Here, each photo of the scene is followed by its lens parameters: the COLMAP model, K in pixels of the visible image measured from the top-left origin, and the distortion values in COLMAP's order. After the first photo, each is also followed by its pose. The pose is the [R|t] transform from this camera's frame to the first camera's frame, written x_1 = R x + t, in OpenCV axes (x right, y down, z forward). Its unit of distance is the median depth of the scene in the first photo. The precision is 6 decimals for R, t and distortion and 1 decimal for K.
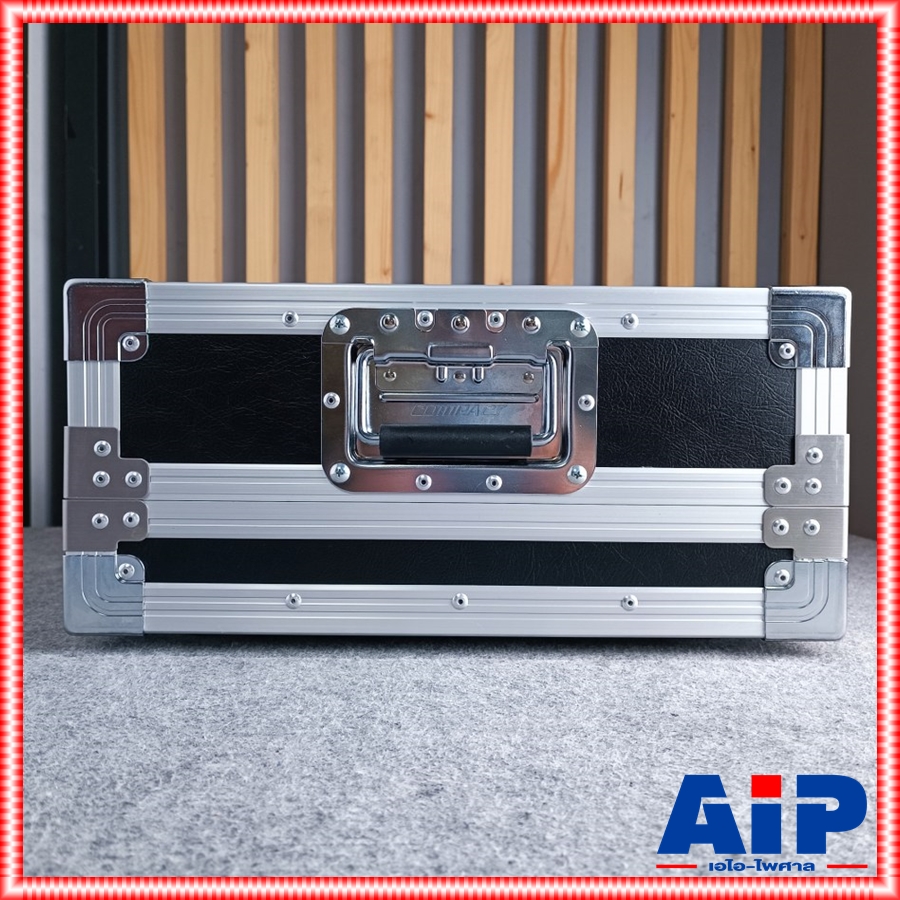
lens RADIAL K [[854.6, 0, 448.5], [0, 854.6, 447.2], [0, 0, 1]] dist [0.017387, 0.000000]
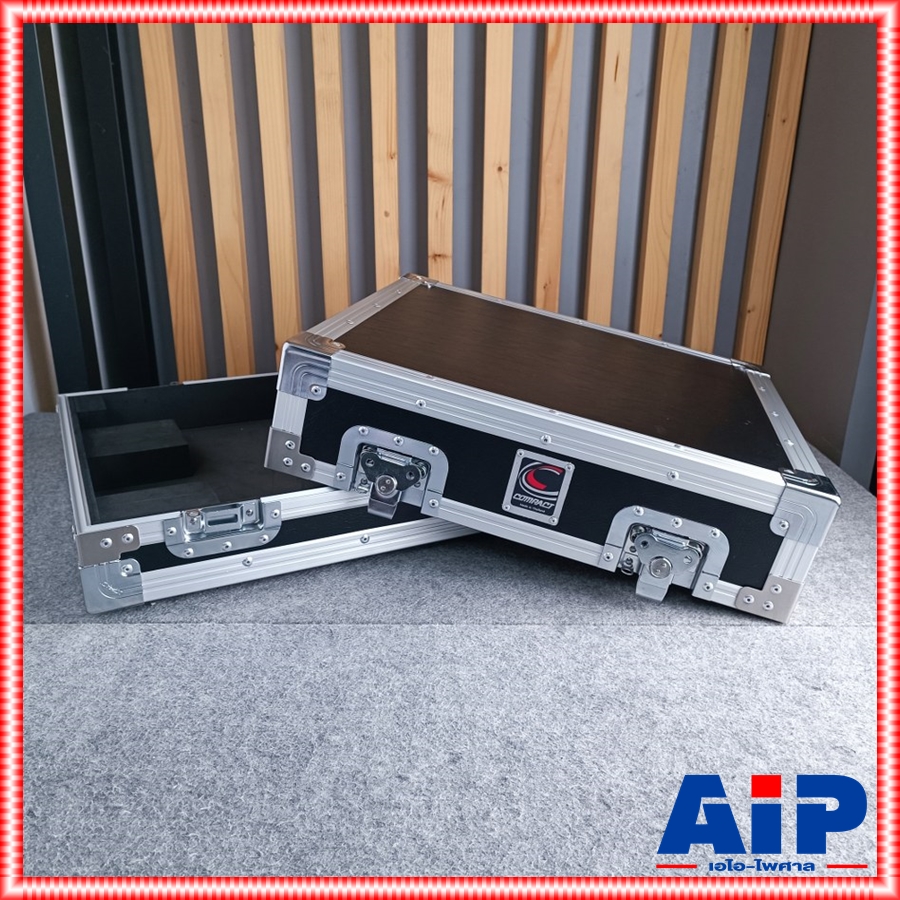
lens RADIAL K [[854.6, 0, 442.7], [0, 854.6, 449.7], [0, 0, 1]] dist [0.017387, 0.000000]
pose [[0.999996, -0.002793, 0.000623, -0.030995], [0.002449, 0.947871, 0.318644, -0.545016], [-0.001480, -0.318642, 0.947874, -0.368310]]
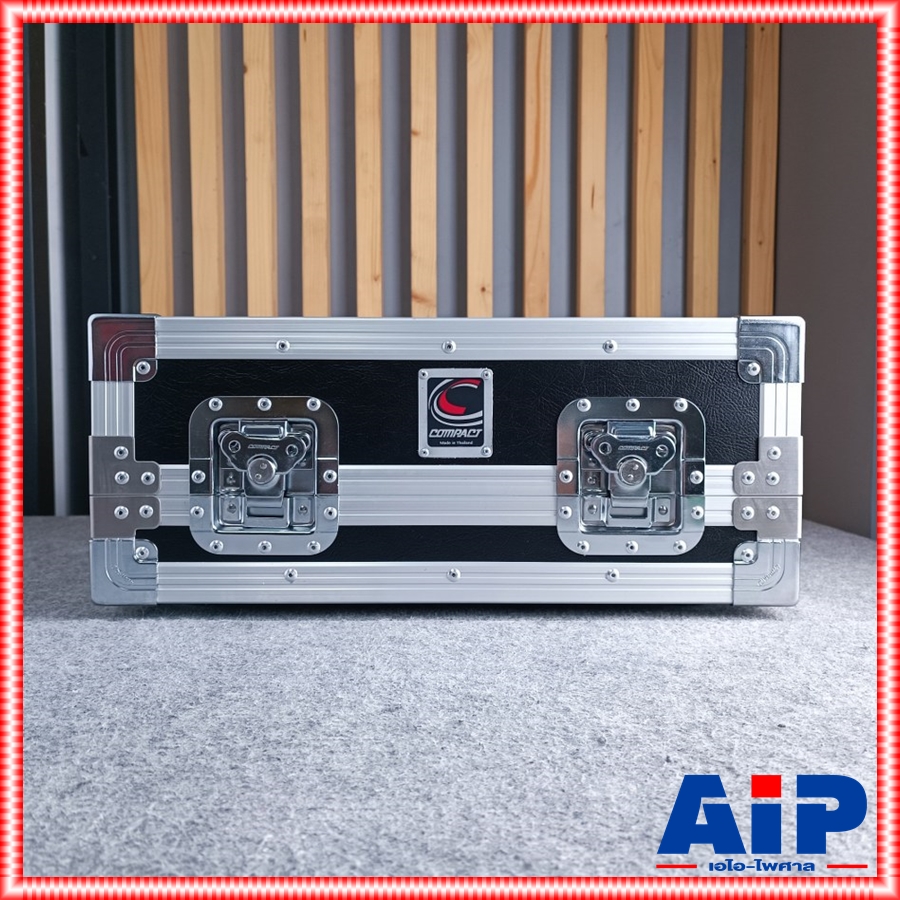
lens RADIAL K [[854.6, 0, 448.6], [0, 854.6, 442.4], [0, 0, 1]] dist [0.017387, 0.000000]
pose [[0.999971, -0.007648, 0.000045, 0.046210], [0.007647, 0.999901, 0.011781, -0.024451], [-0.000135, -0.011780, 0.999931, -0.230613]]
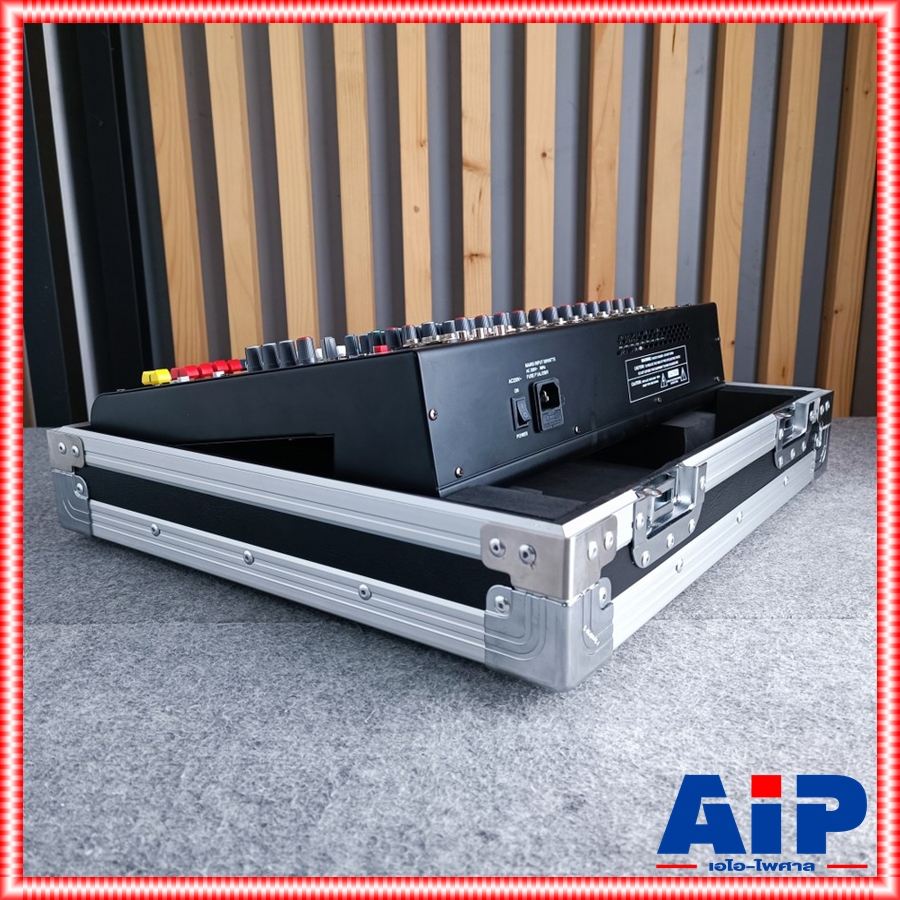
lens RADIAL K [[854.6, 0, 443.9], [0, 854.6, 443.1], [0, 0, 1]] dist [0.017387, 0.000000]
pose [[0.999664, -0.018283, -0.018382, -0.103145], [0.021532, 0.980403, 0.195824, -0.175578], [0.014441, -0.196154, 0.980467, 0.005775]]
